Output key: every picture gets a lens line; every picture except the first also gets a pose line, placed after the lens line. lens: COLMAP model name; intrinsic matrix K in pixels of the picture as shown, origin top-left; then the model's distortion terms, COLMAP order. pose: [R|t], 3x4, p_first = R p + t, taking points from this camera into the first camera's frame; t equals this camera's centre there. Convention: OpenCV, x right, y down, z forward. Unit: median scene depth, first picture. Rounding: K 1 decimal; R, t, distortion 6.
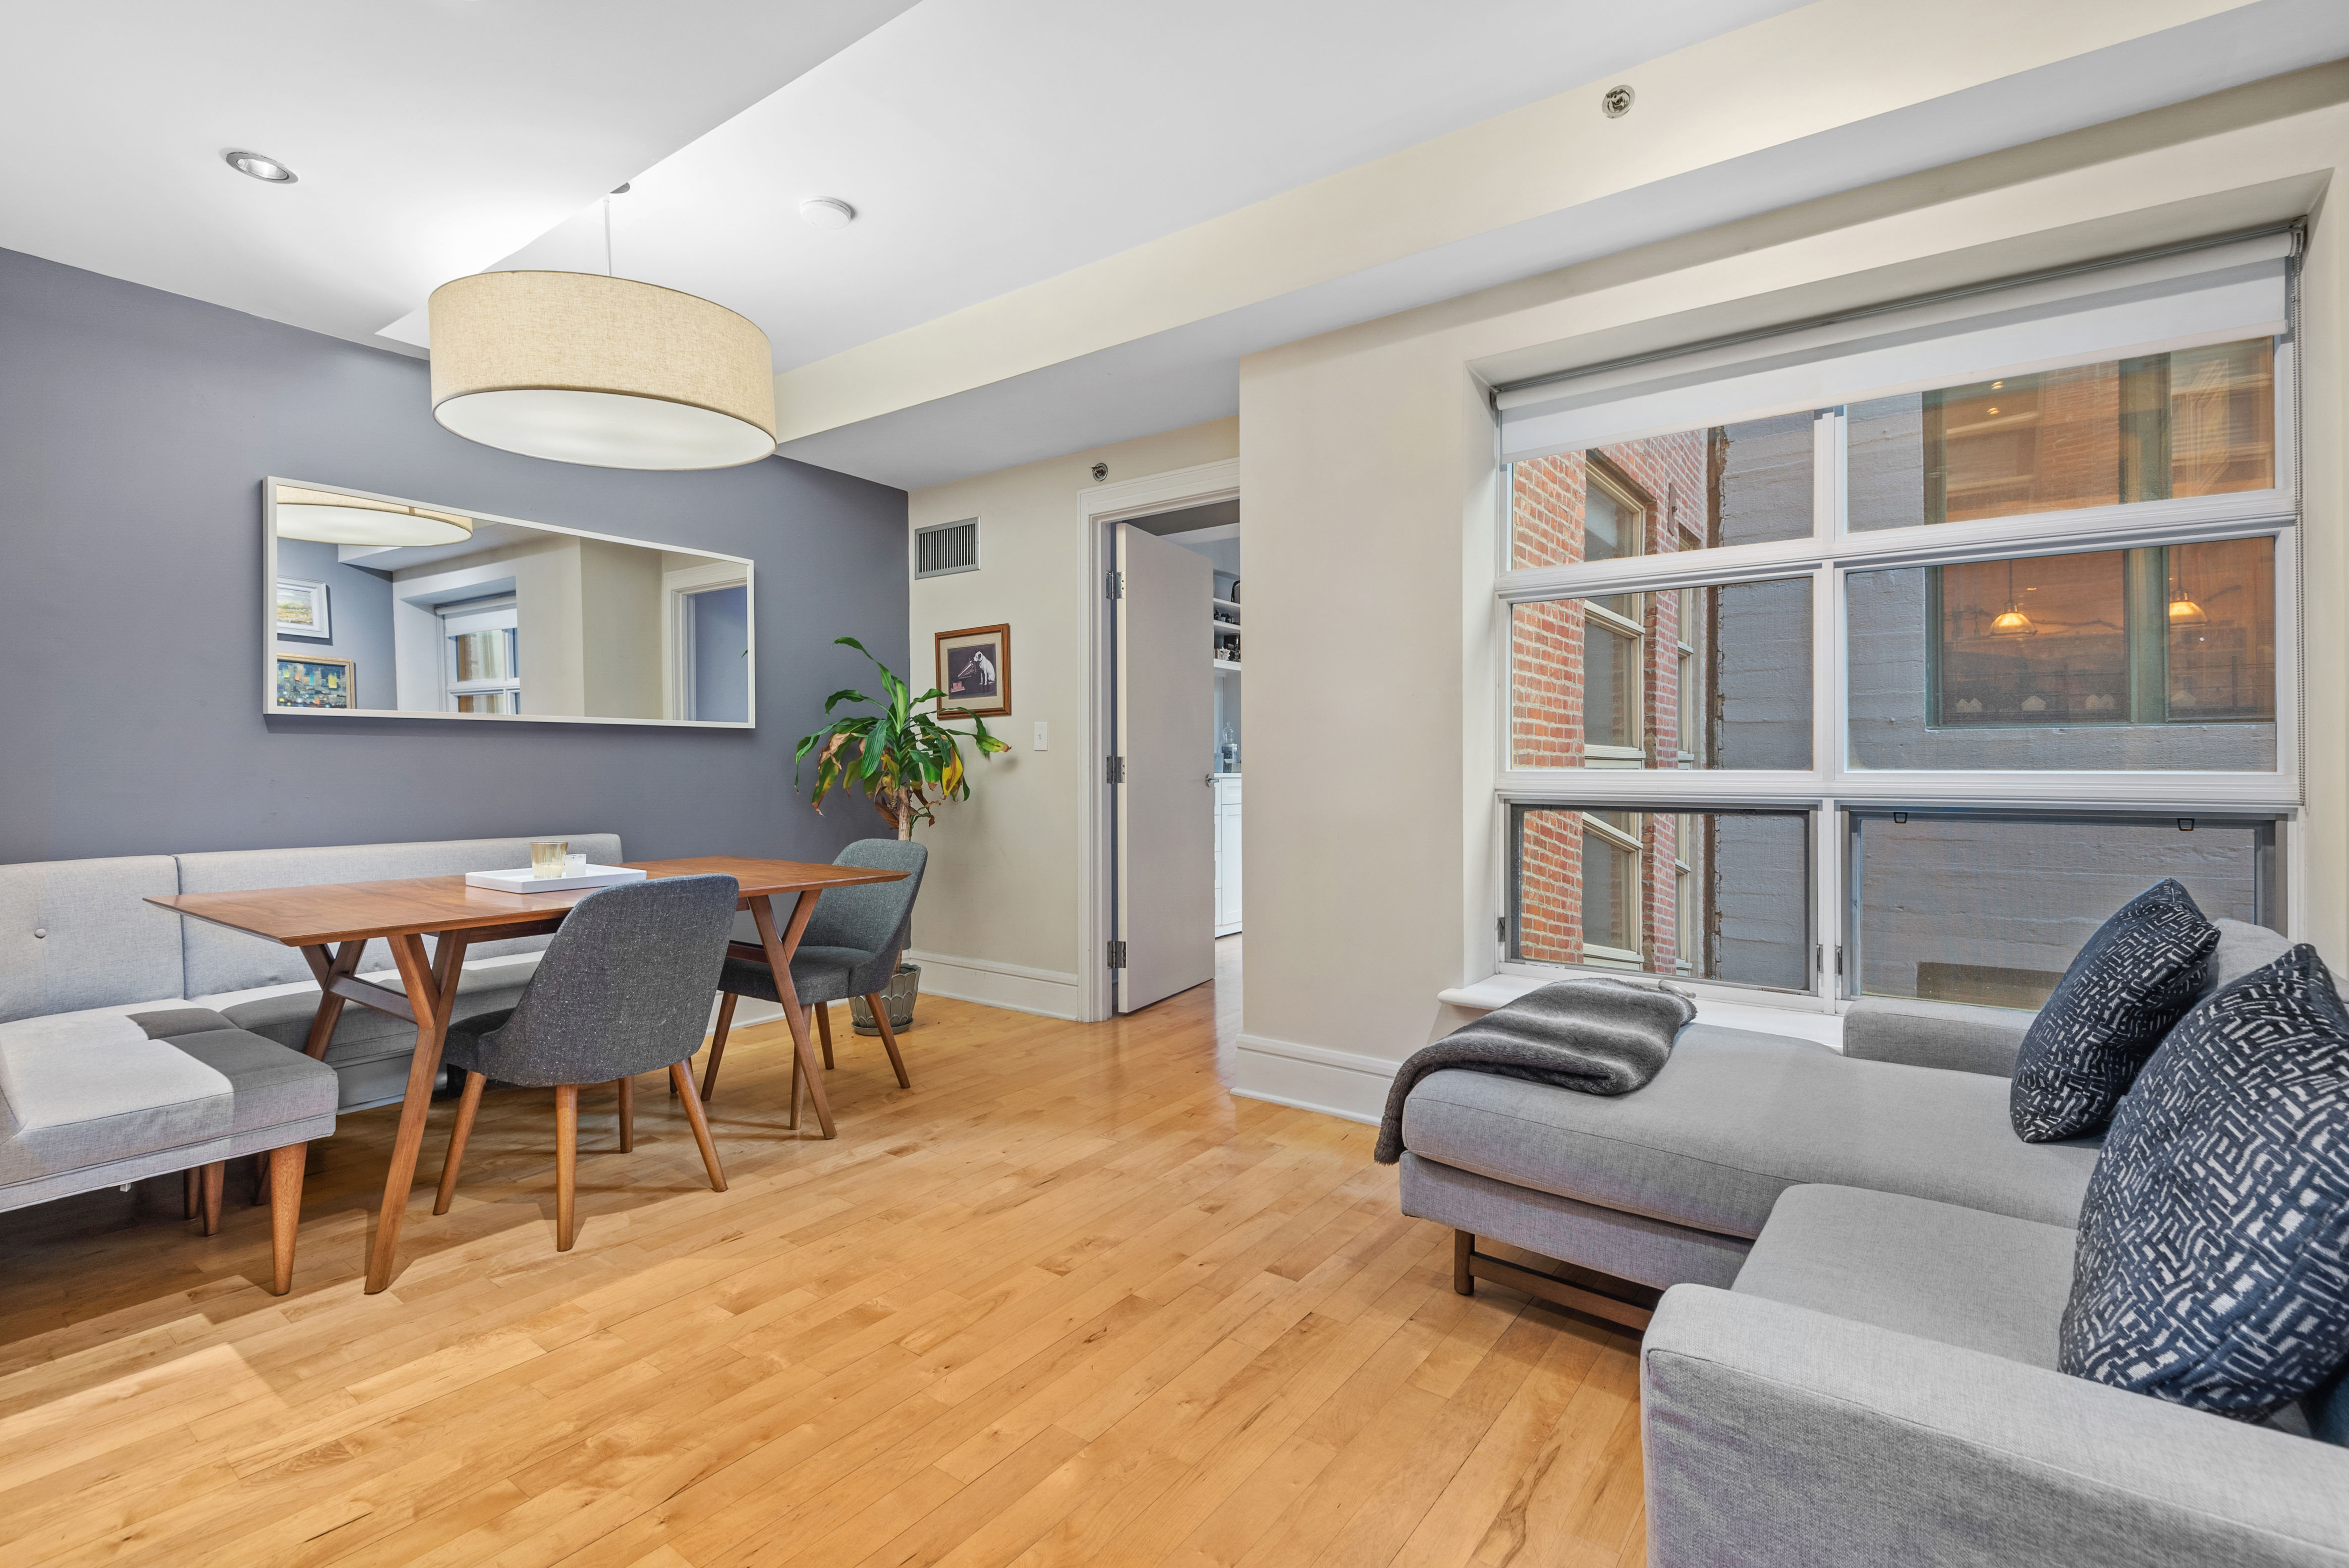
lens RADIAL K [[1090.6, 0, 1157.3], [0, 1090.6, 756.2], [0, 0, 1]] dist [0.002545, -0.001315]
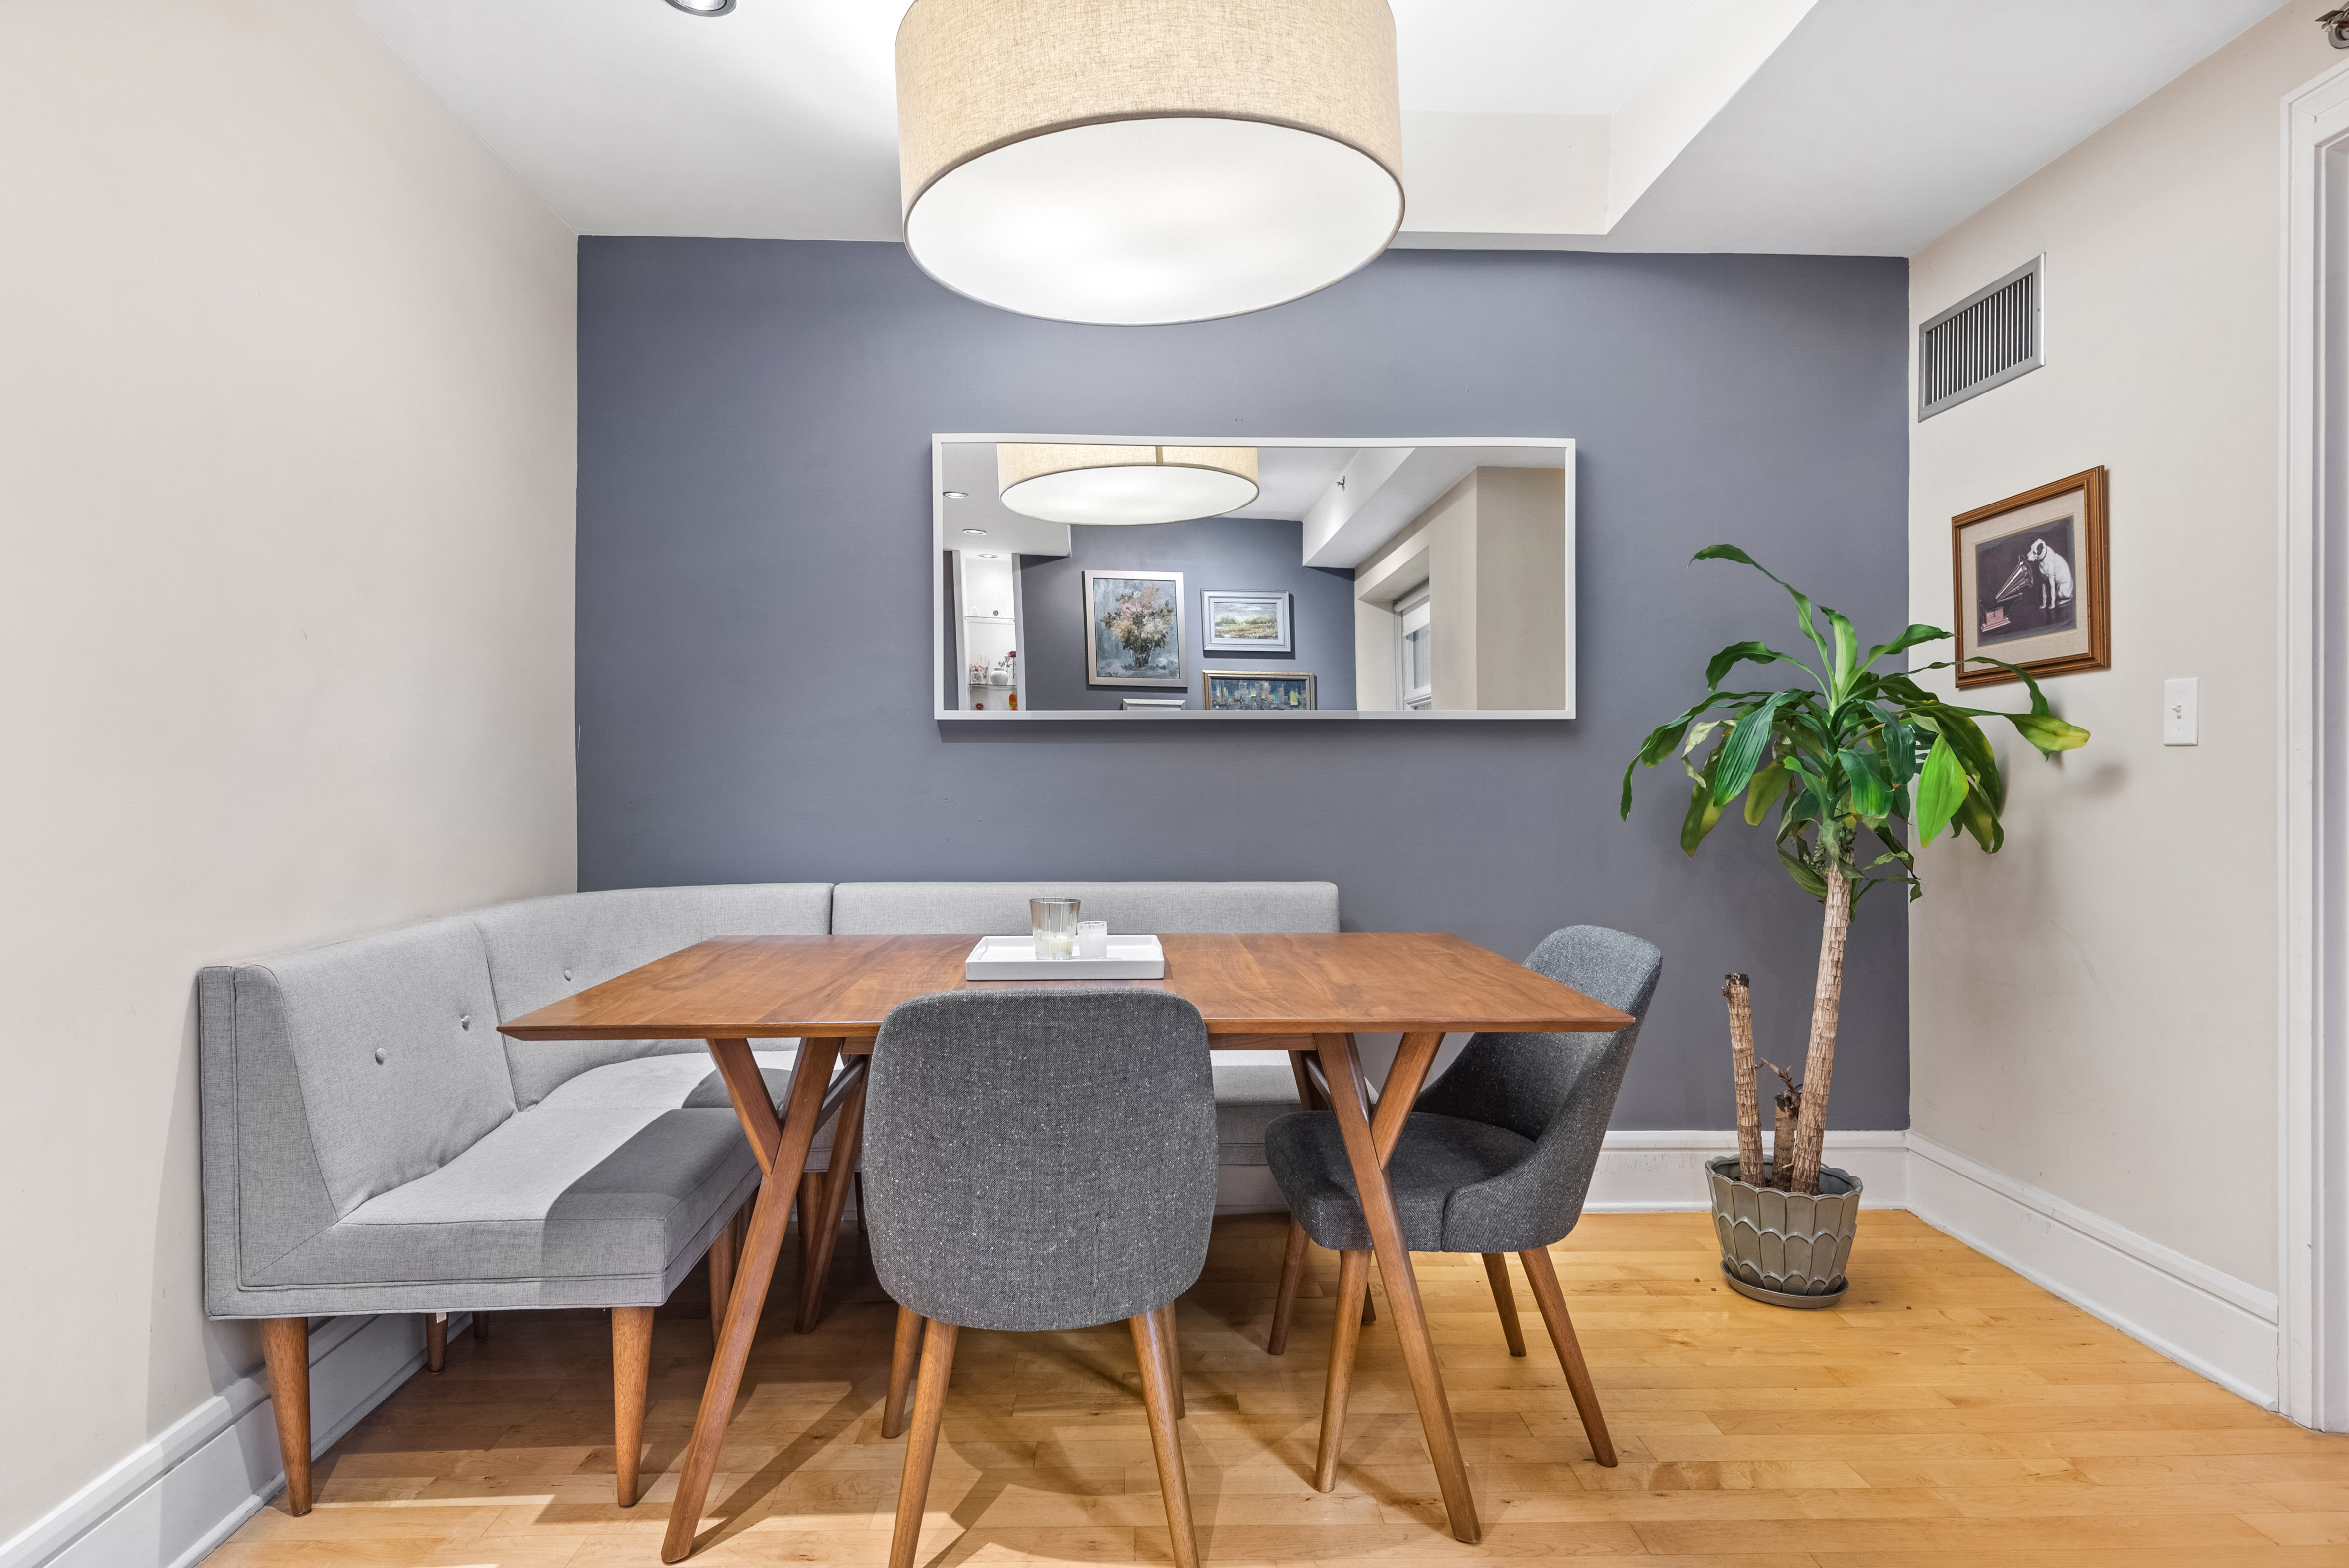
lens RADIAL K [[1314.7, 0, 1153.6], [0, 1314.7, 799.6], [0, 0, 1]] dist [0.005453, -0.003607]
pose [[0.610144, -0.000719, -0.792290, 0.094609], [0.011886, 0.999895, 0.008247, 0.013143], [0.792201, -0.014449, 0.610089, 0.607573]]
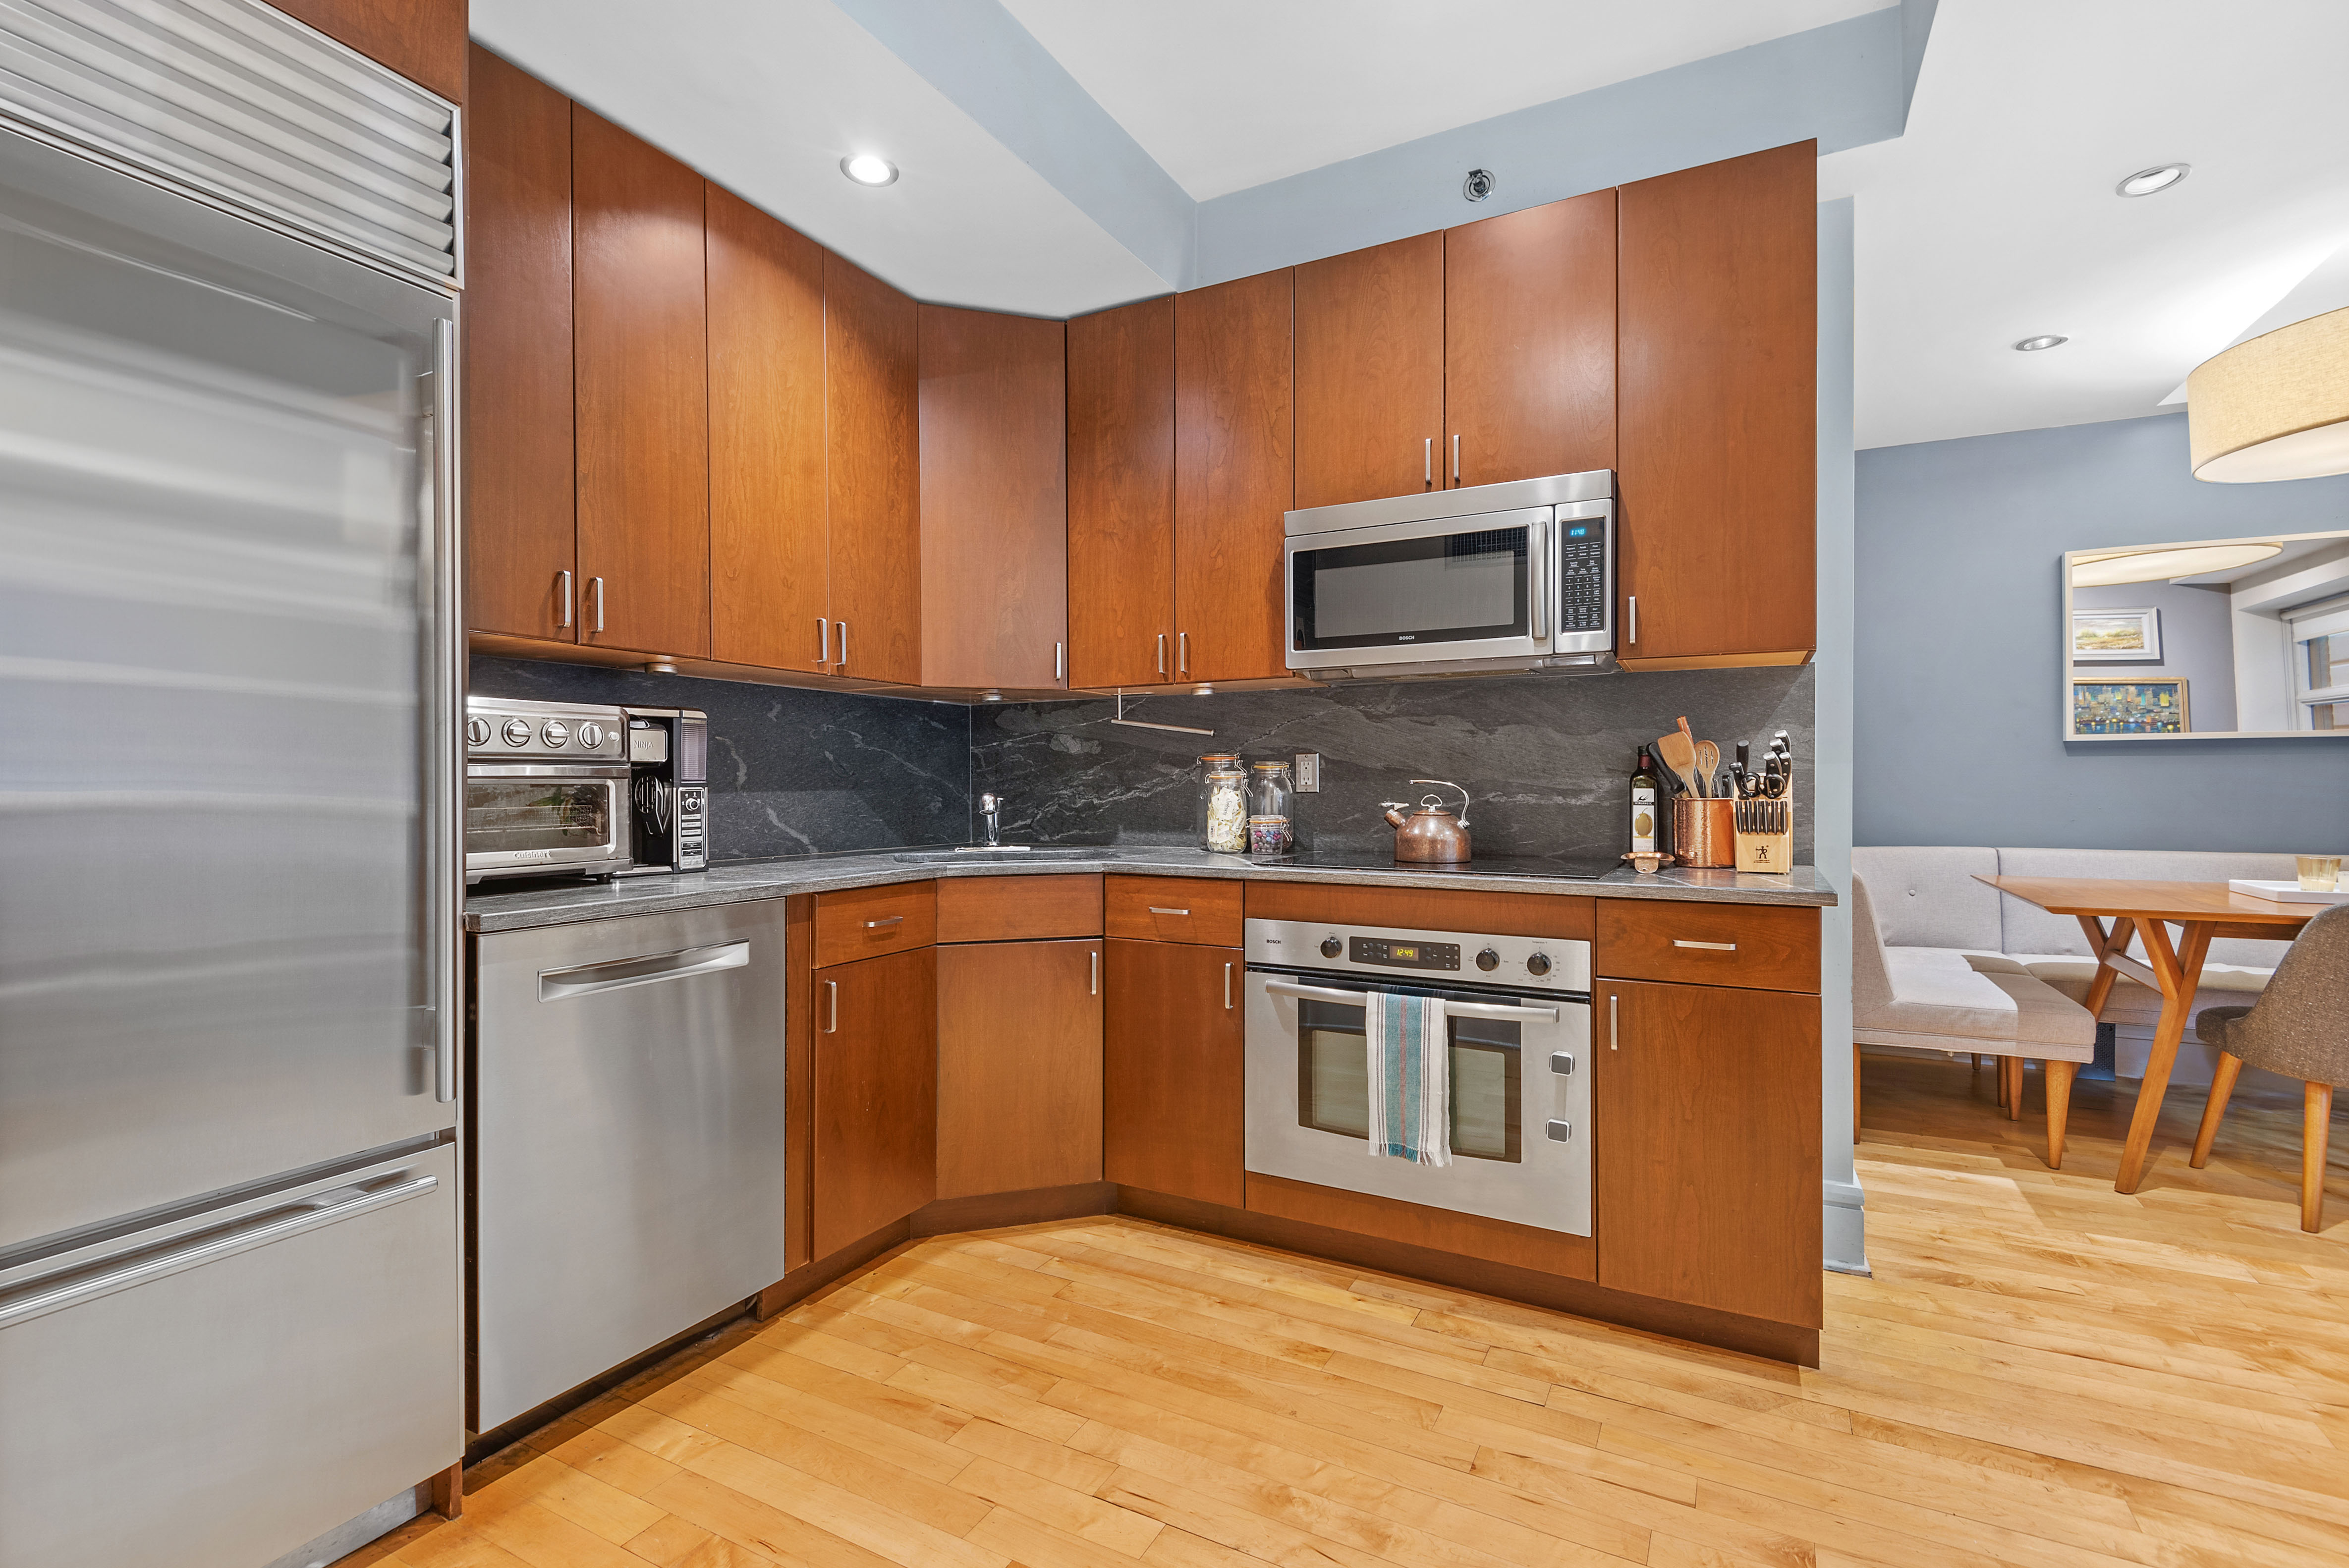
lens RADIAL K [[1090.6, 0, 1183.0], [0, 1090.6, 774.2], [0, 0, 1]] dist [0.002545, -0.001315]
pose [[0.164454, -0.001111, -0.986384, 0.301755], [0.006199, 0.999981, -0.000093, -0.007667], [0.986365, -0.006100, 0.164458, -0.244980]]
